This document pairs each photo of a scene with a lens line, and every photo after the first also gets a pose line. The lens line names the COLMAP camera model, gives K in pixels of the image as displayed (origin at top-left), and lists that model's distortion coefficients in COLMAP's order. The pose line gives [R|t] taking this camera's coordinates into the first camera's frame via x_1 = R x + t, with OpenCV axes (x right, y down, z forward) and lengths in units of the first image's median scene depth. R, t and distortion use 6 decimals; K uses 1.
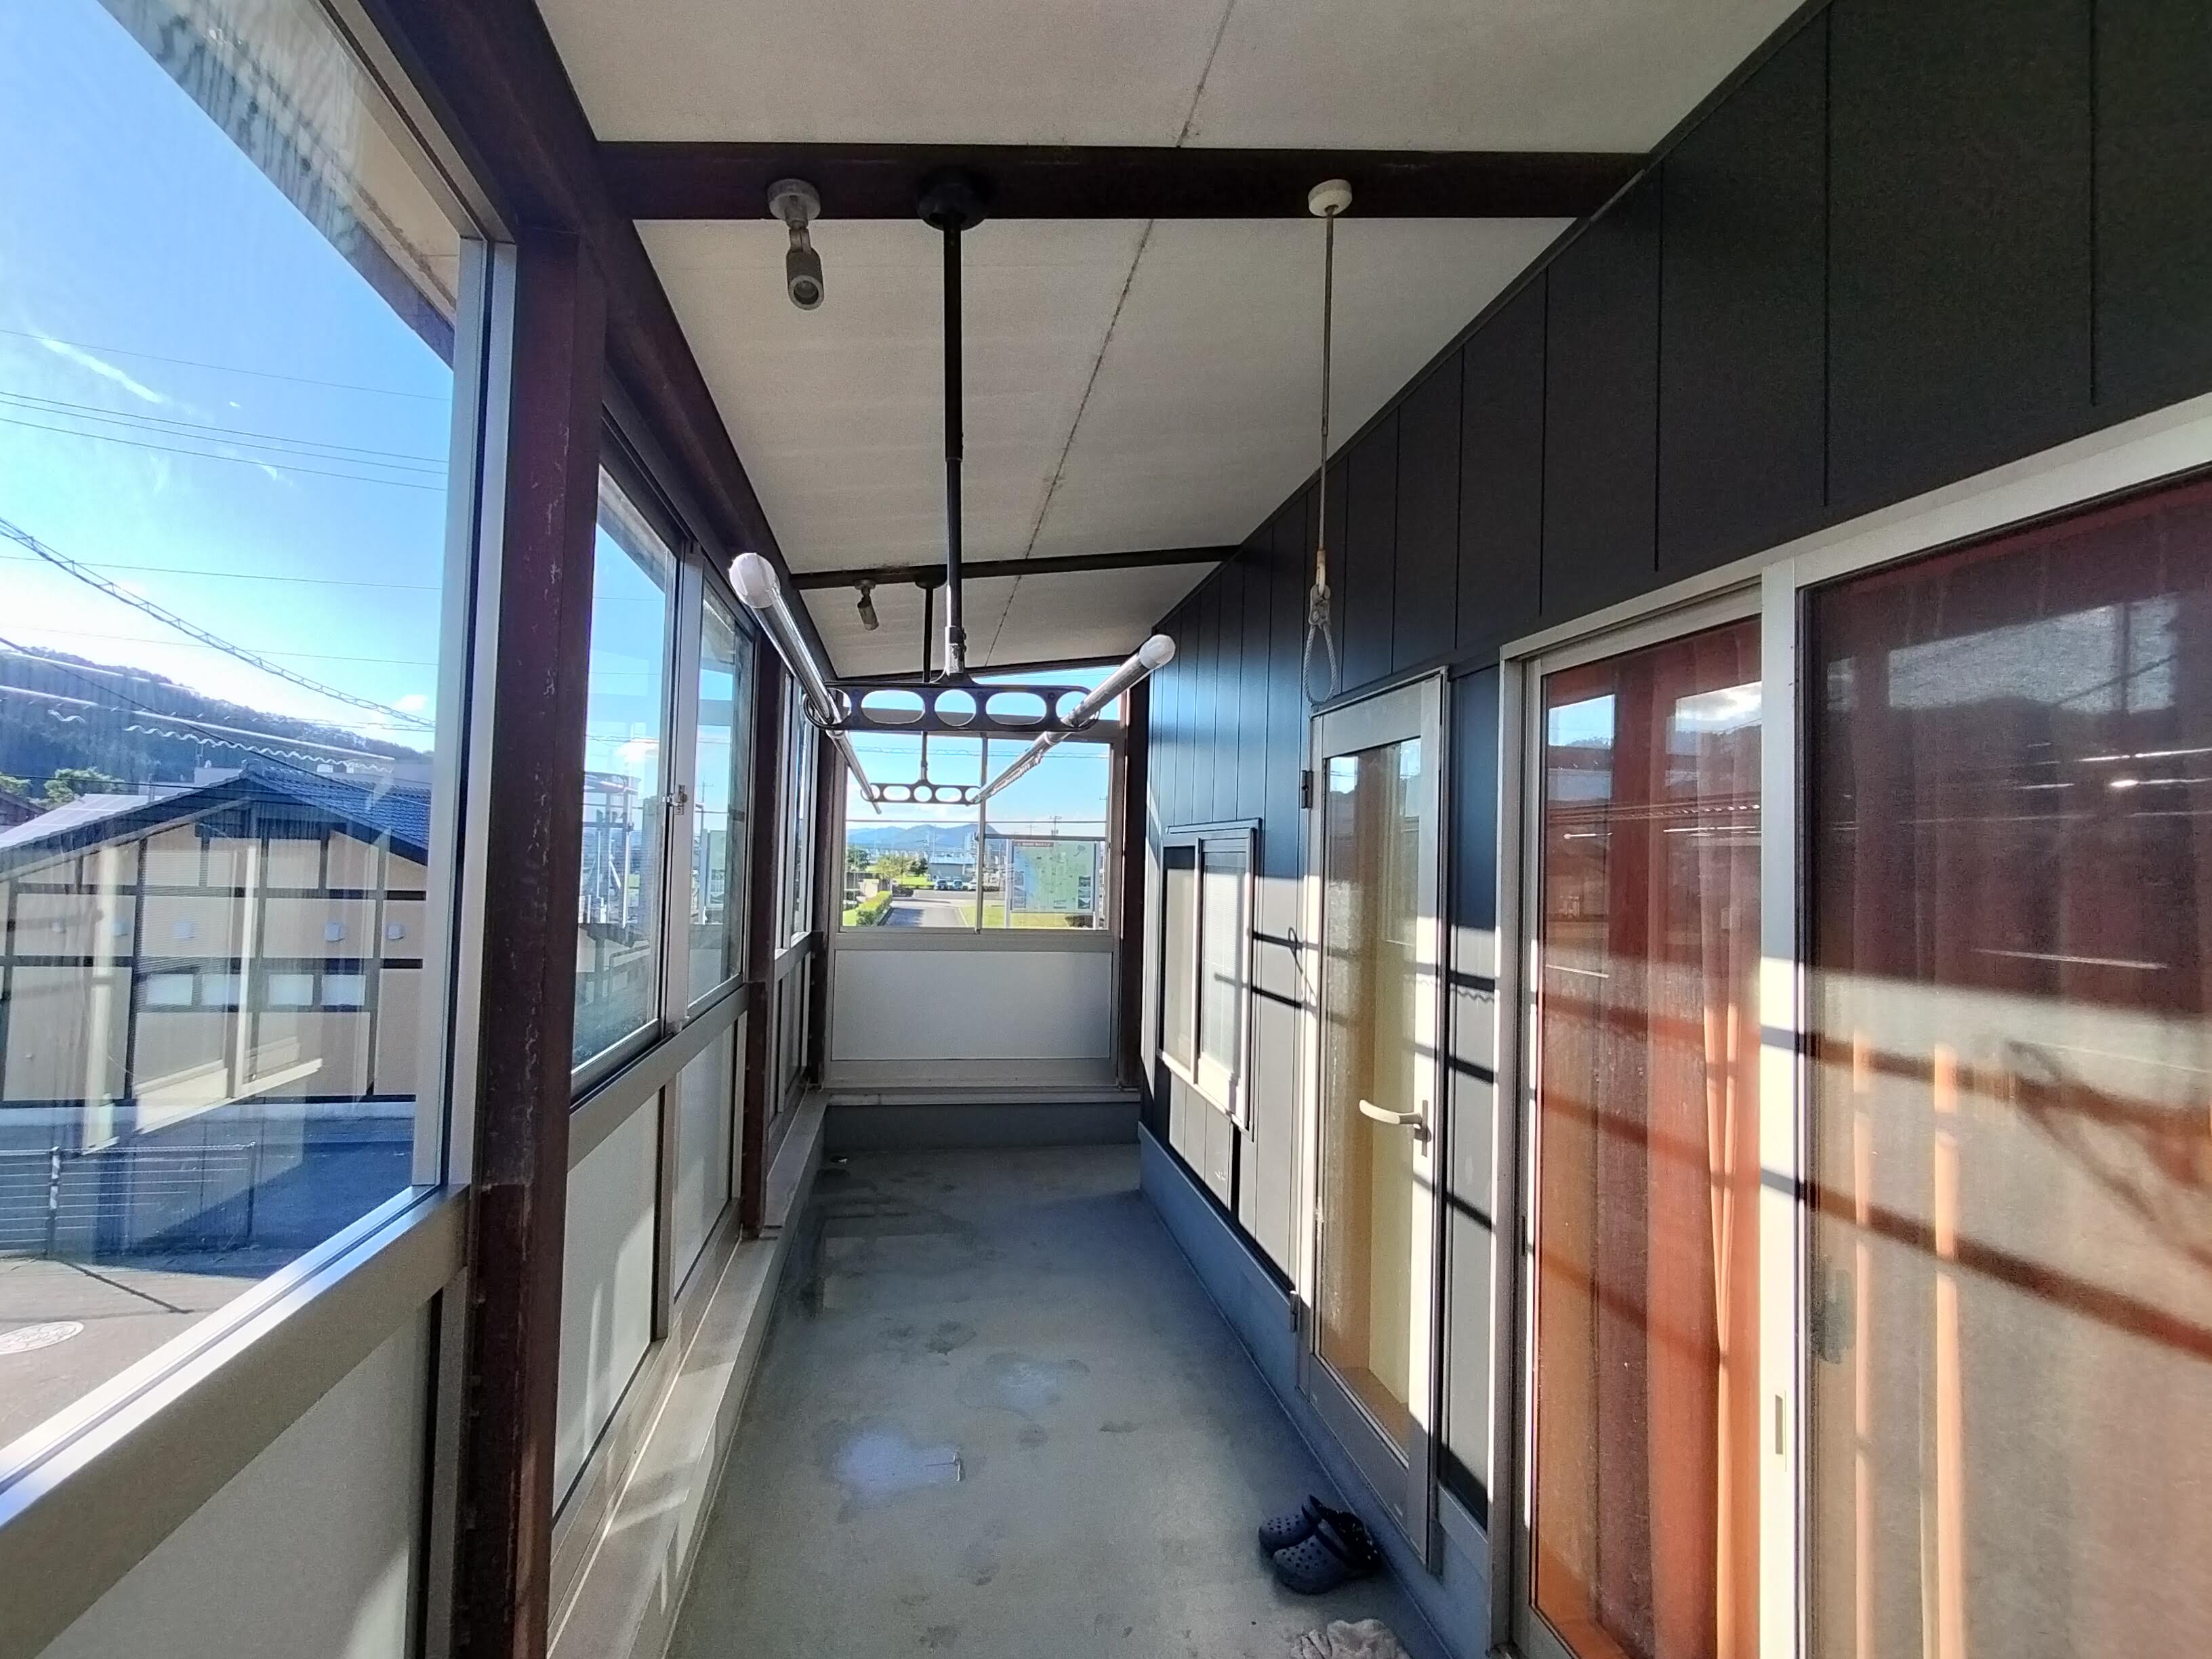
lens RADIAL K [[1017.5, 0, 1068.0], [0, 1017.5, 814.0], [0, 0, 1]] dist [0.000541, -0.000128]
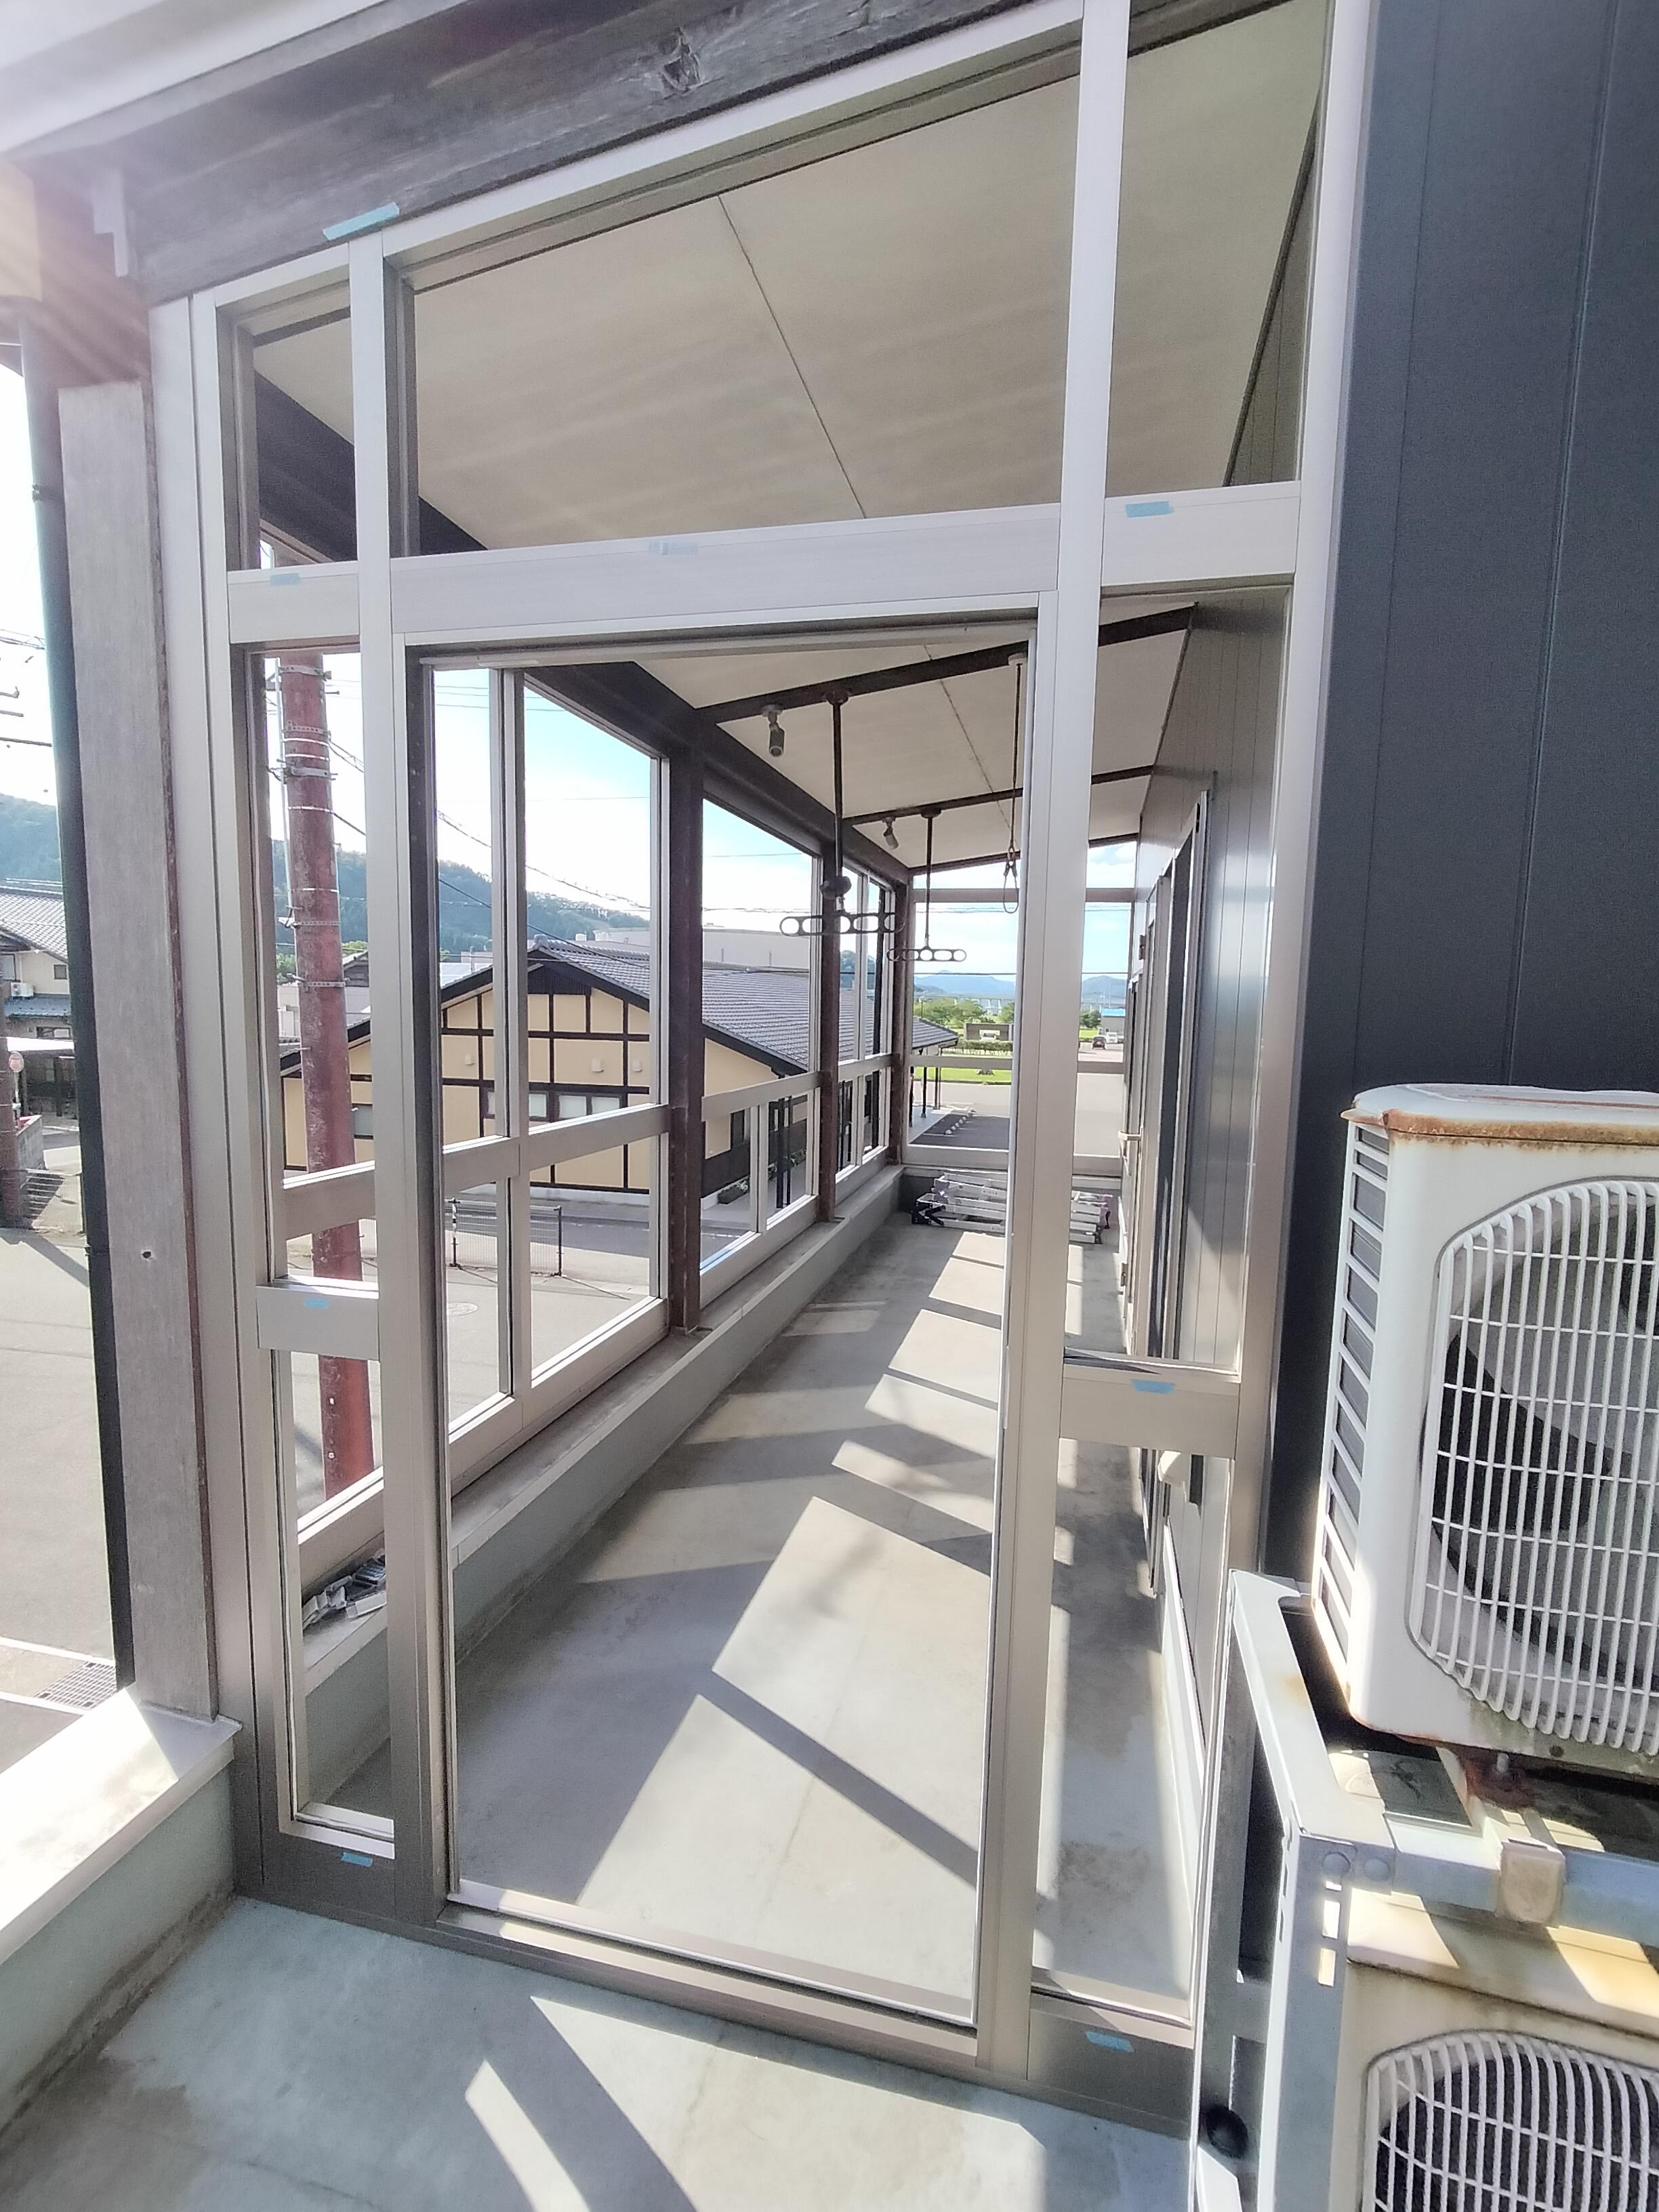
lens RADIAL K [[1094.5, 0, 838.4], [0, 1094.5, 1126.5], [0, 0, 1]] dist [0.000403, -0.000265]
pose [[0.922055, 0.037289, -0.385258, 0.172348], [0.018992, 0.989791, 0.141254, 0.000116], [0.386593, -0.137561, 0.911934, -0.269212]]
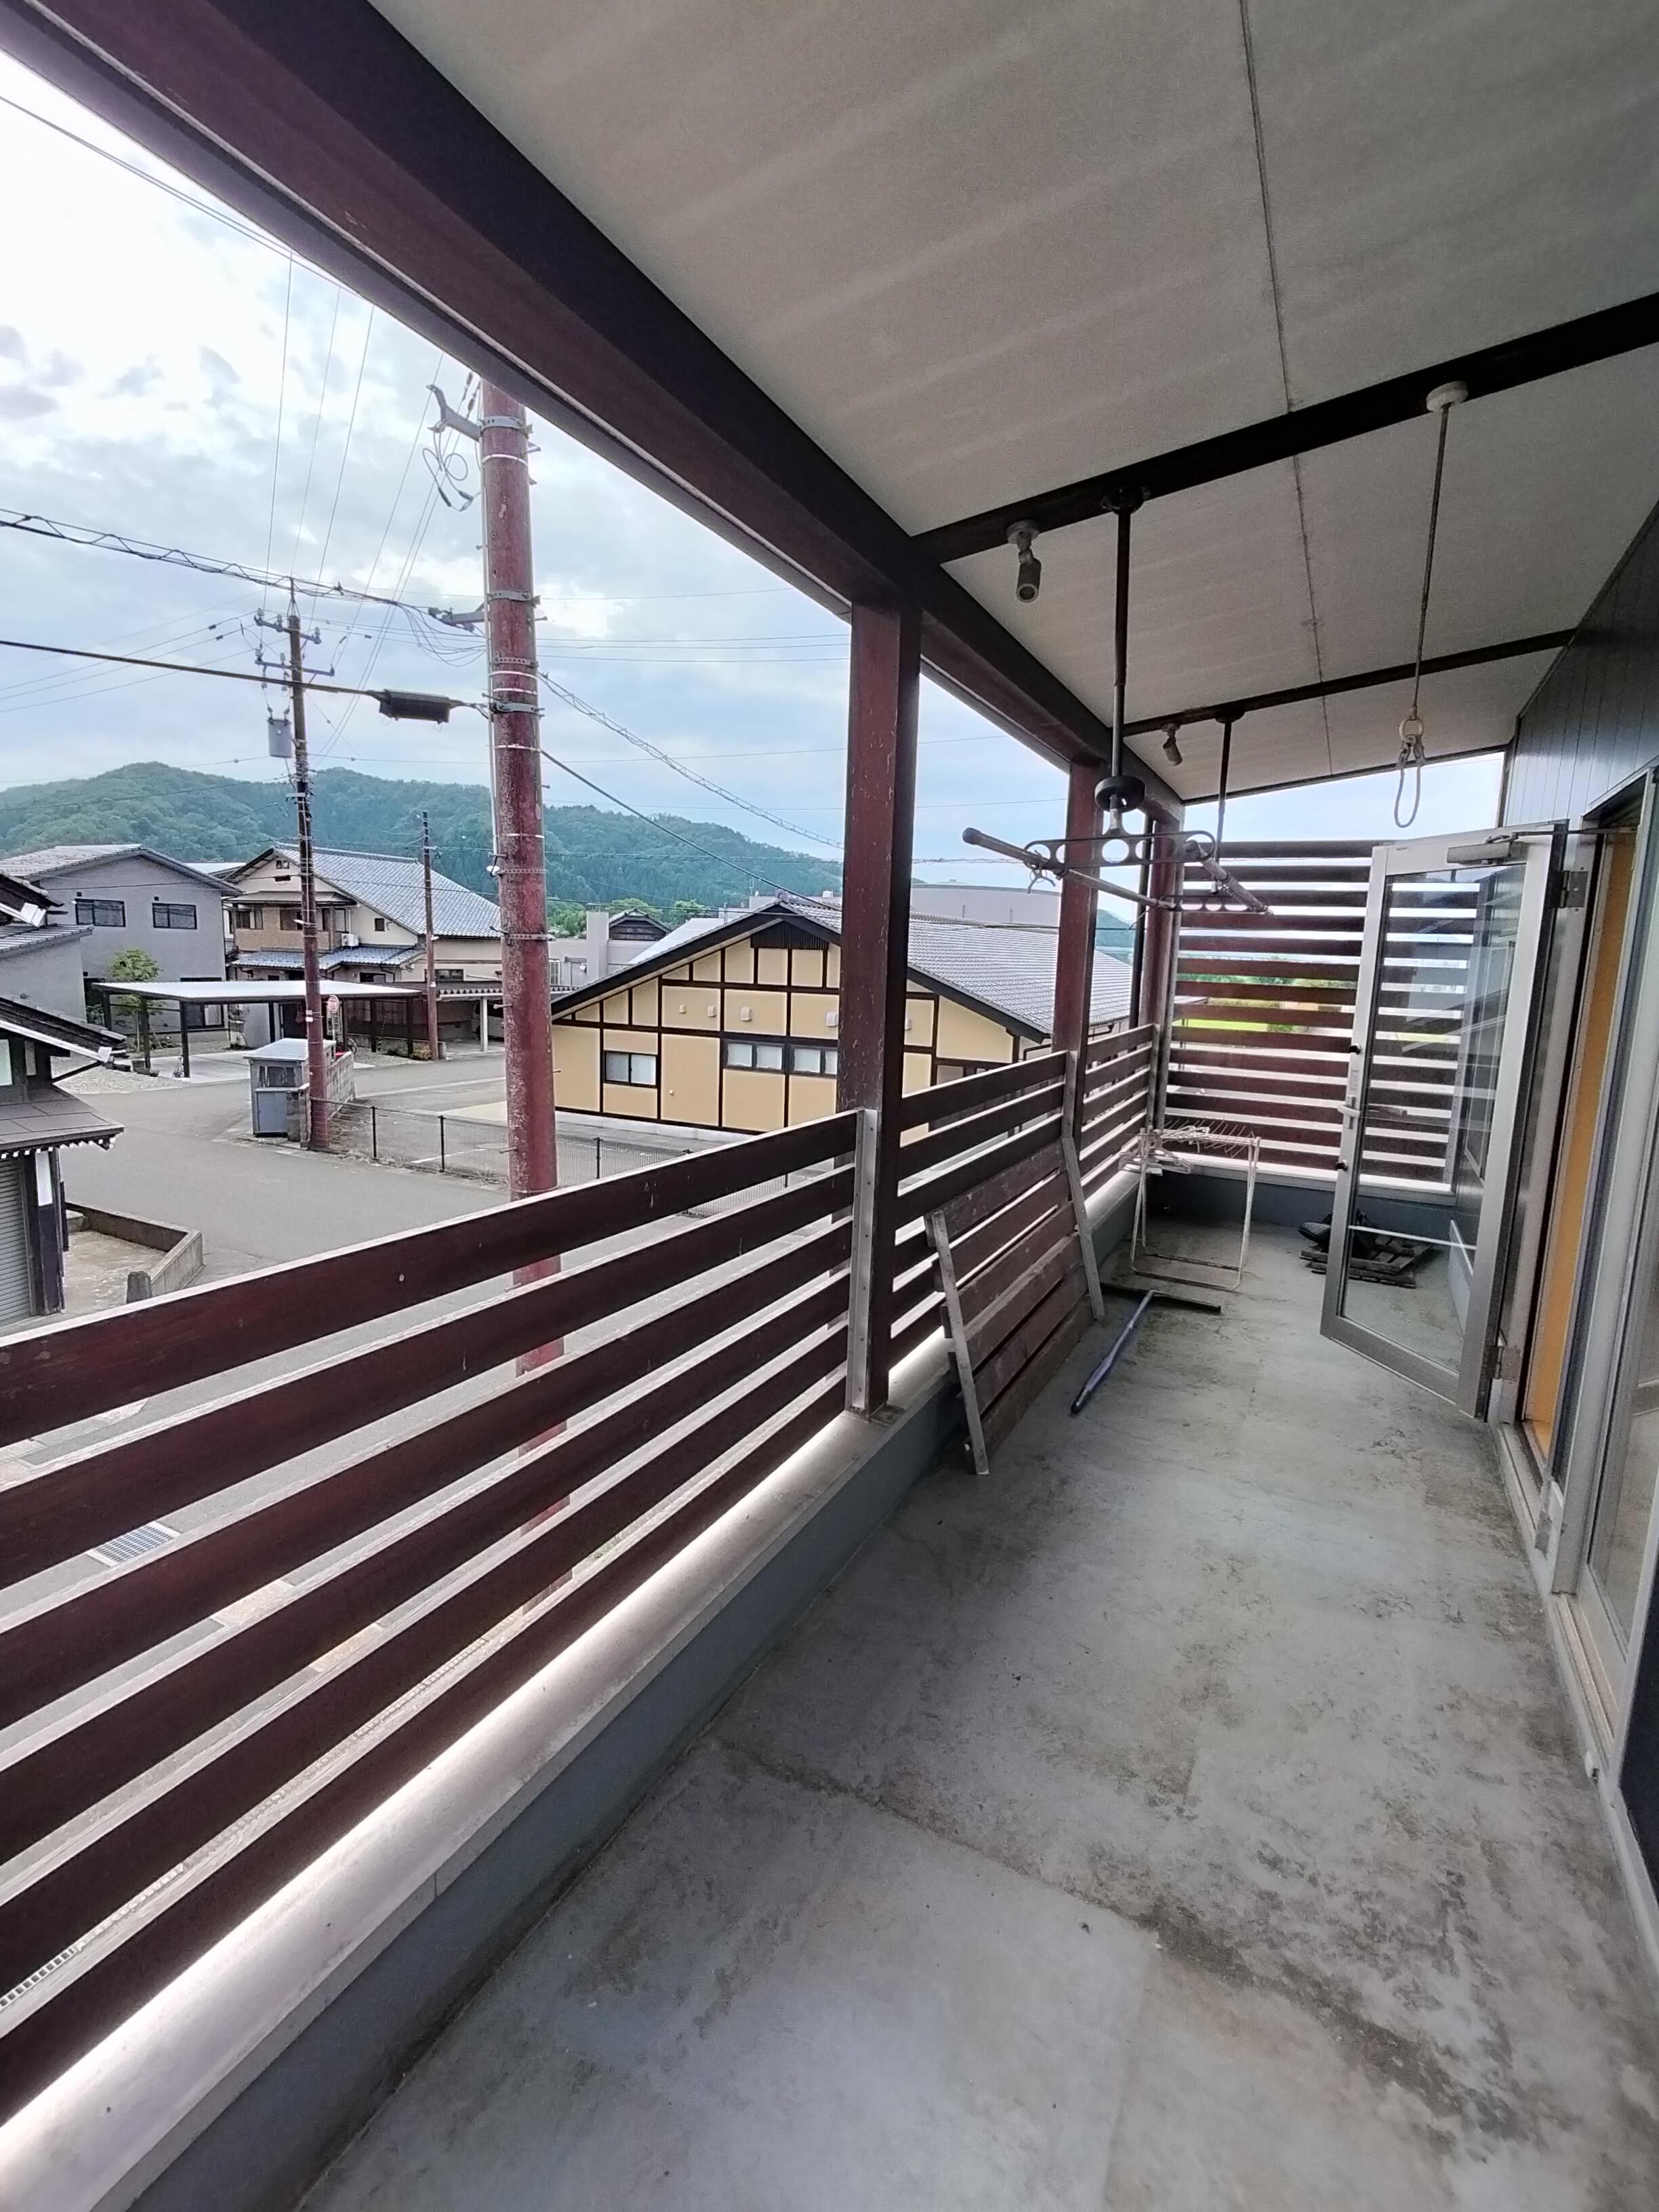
lens RADIAL K [[1017.5, 0, 829.5], [0, 1017.5, 1106.0], [0, 0, 1]] dist [0.000541, -0.000128]
pose [[0.806288, 0.088933, -0.584799, 0.096674], [0.013900, 0.985512, 0.169036, 0.002612], [0.591360, -0.144420, 0.793370, -0.111302]]
